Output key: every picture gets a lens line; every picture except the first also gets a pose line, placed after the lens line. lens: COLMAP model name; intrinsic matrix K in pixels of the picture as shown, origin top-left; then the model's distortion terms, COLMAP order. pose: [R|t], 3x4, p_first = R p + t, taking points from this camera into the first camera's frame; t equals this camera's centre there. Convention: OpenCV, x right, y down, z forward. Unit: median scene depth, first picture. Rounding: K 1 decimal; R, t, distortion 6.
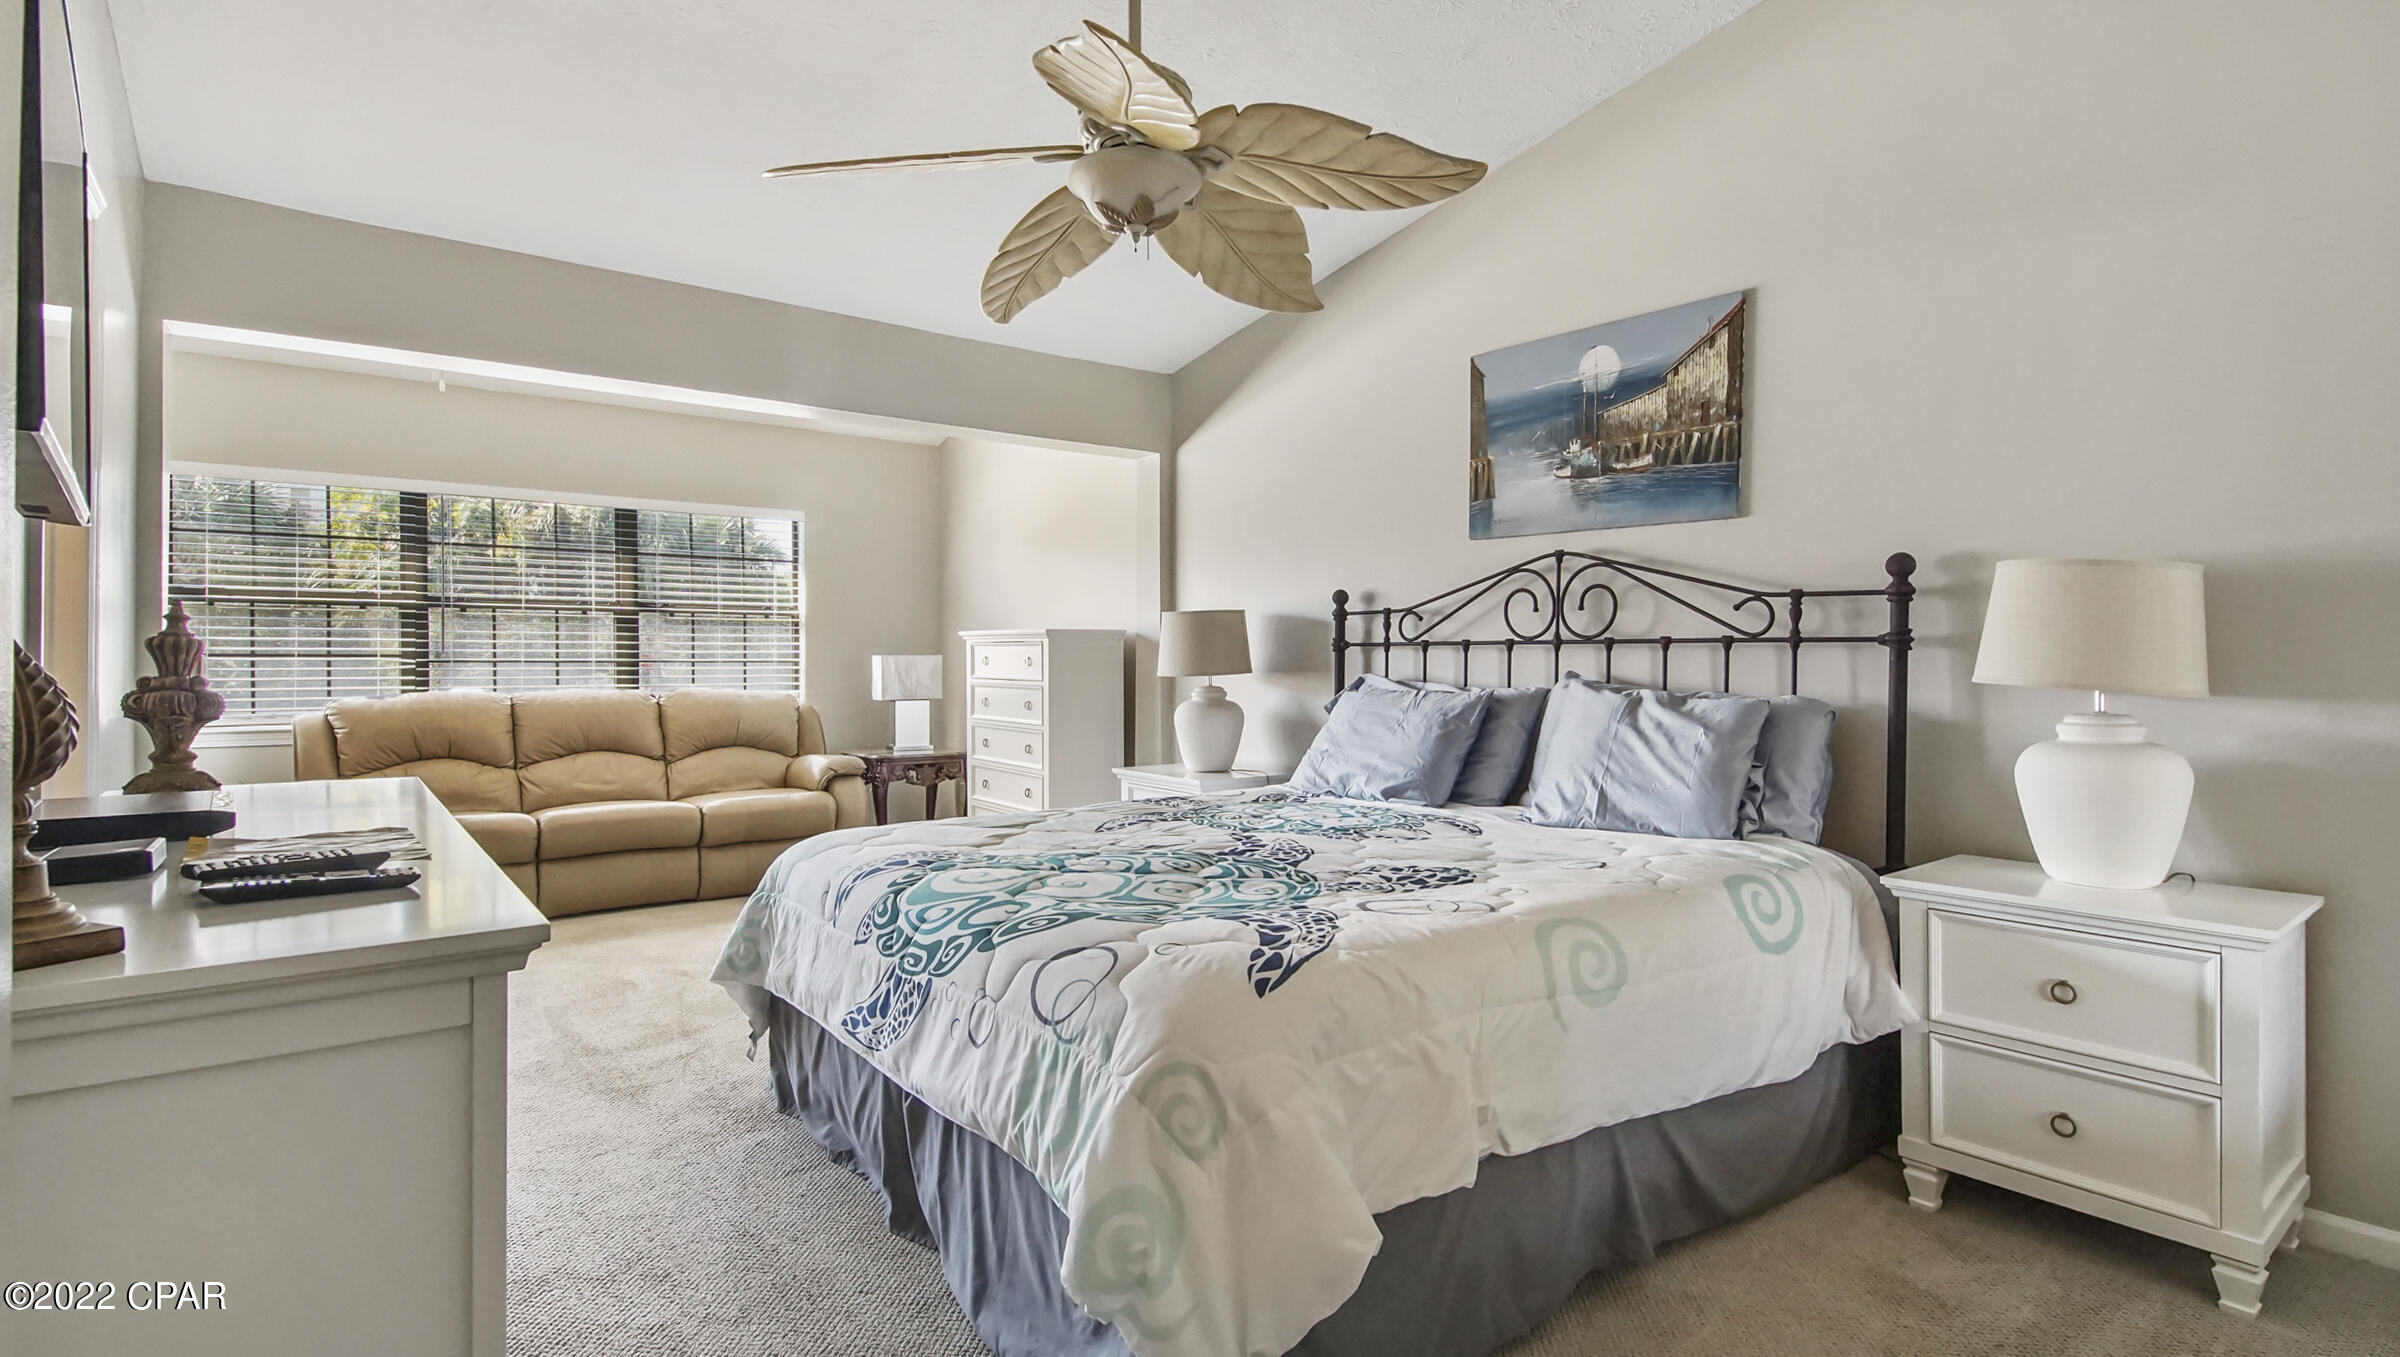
lens RADIAL K [[1089.8, 0, 1200.0], [0, 1089.8, 678.5], [0, 0, 1]] dist [0.000776, -0.000095]
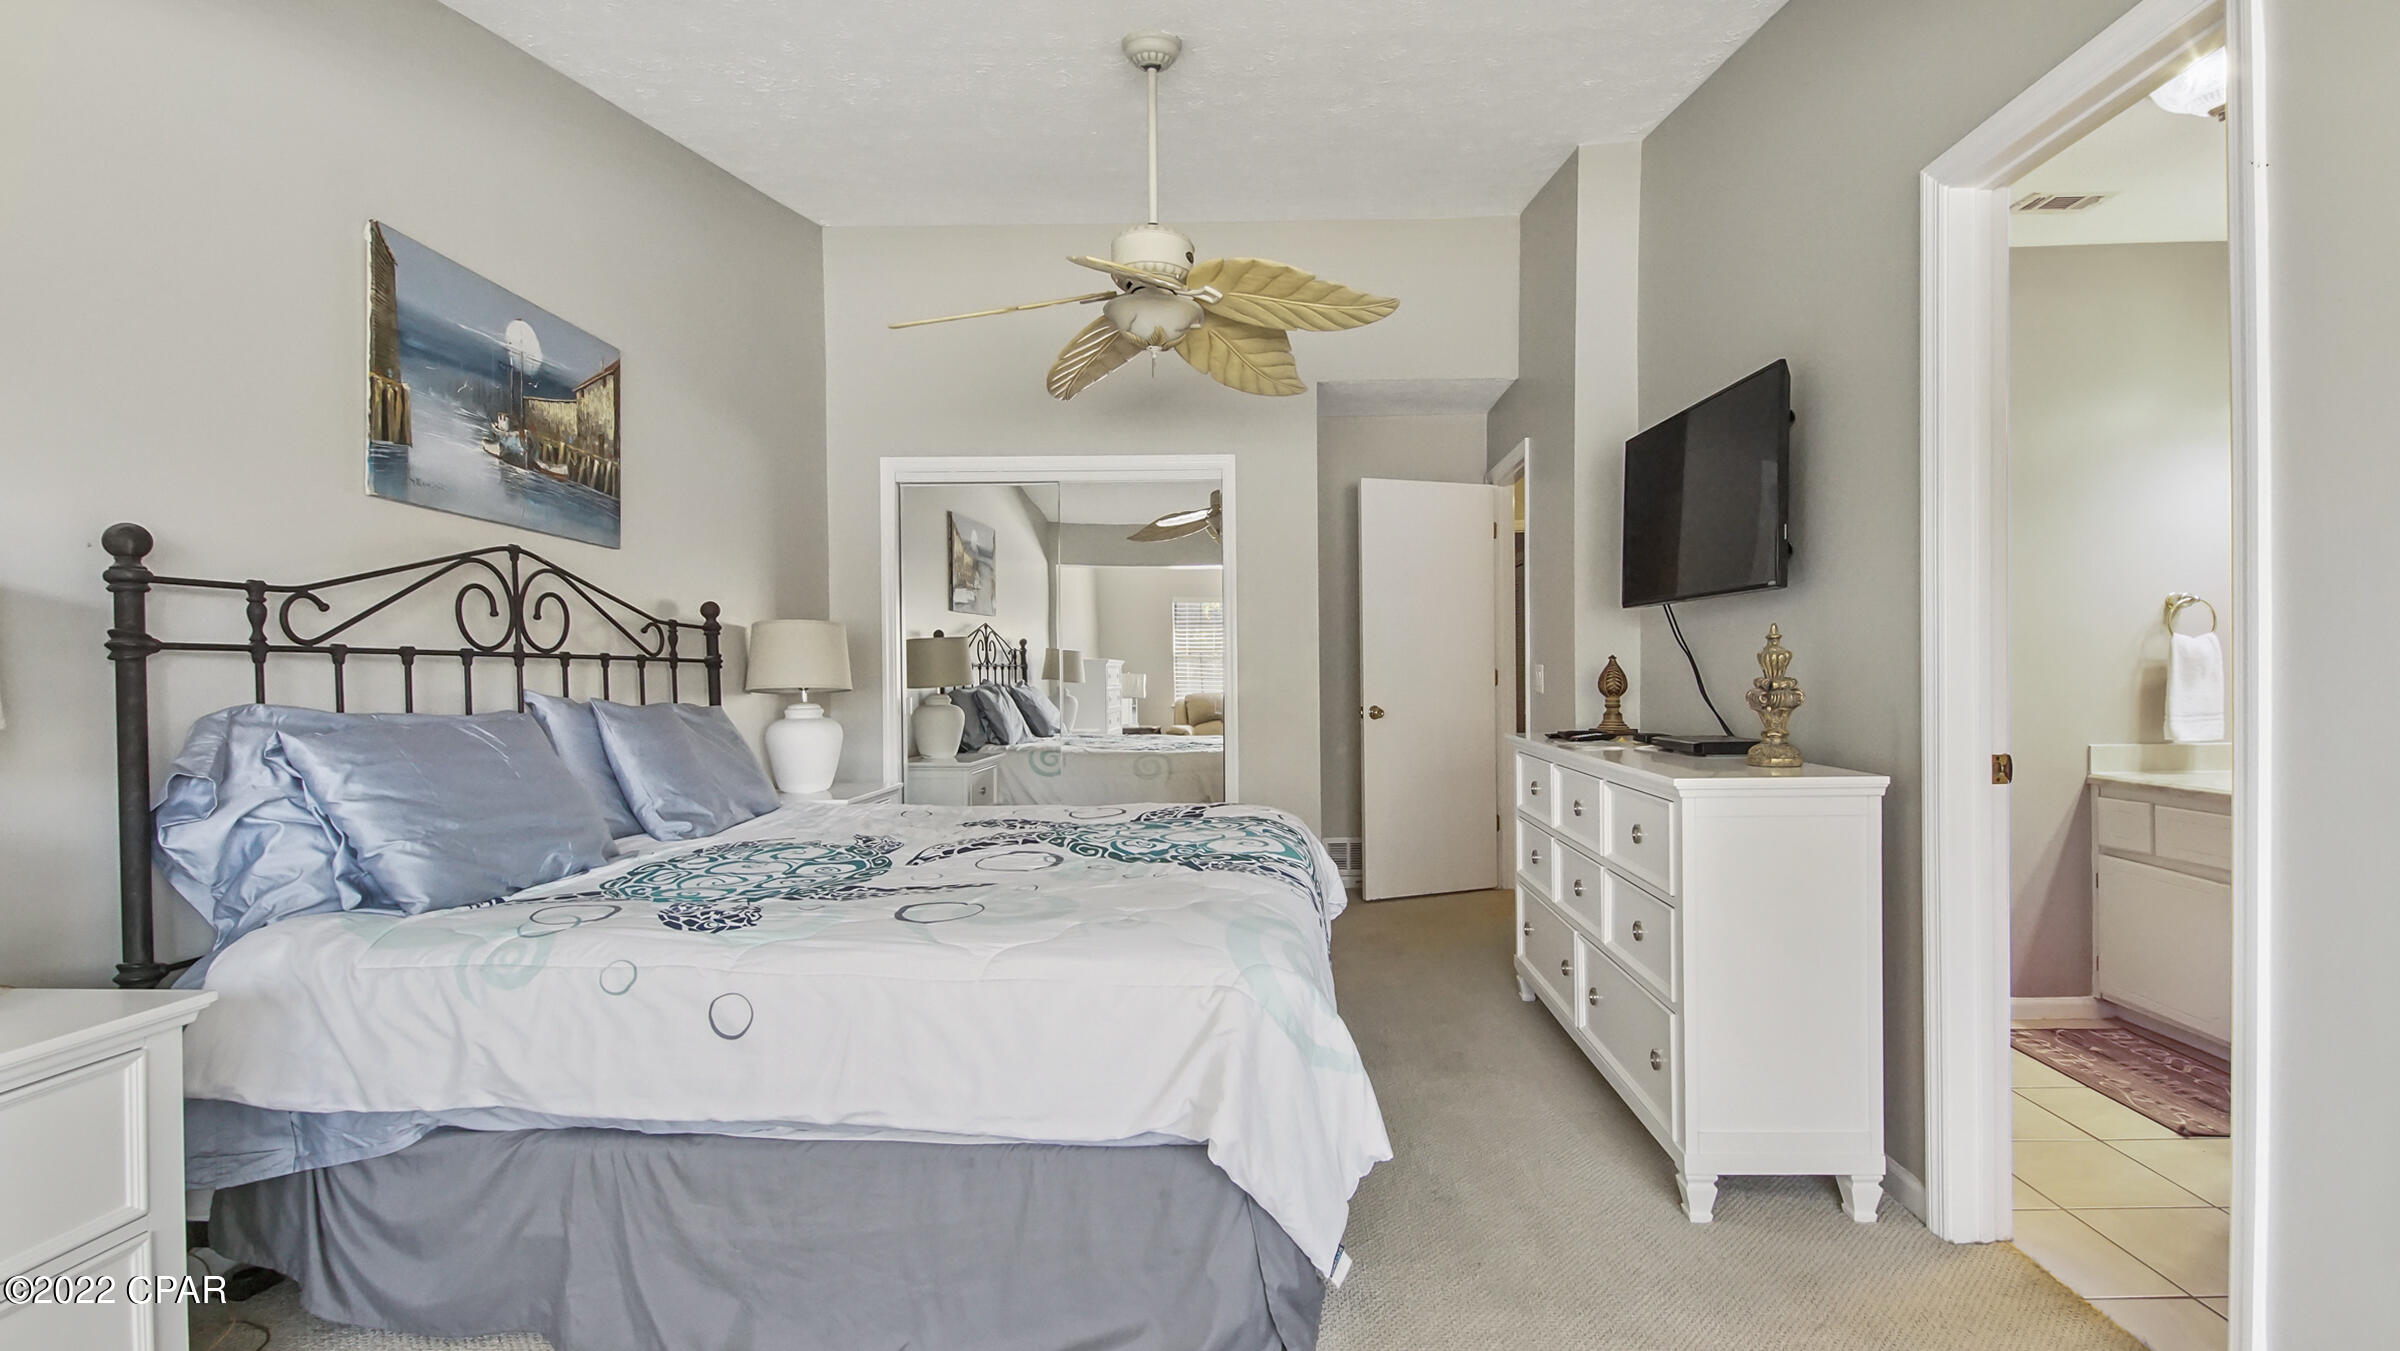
lens RADIAL K [[1089.8, 0, 1200.0], [0, 1089.8, 675.5], [0, 0, 1]] dist [0.000776, -0.000095]
pose [[-0.748520, -0.007706, 0.663067, -0.622709], [0.002694, 0.999889, 0.014661, -0.028561], [-0.663106, 0.012760, -0.748416, 1.280215]]
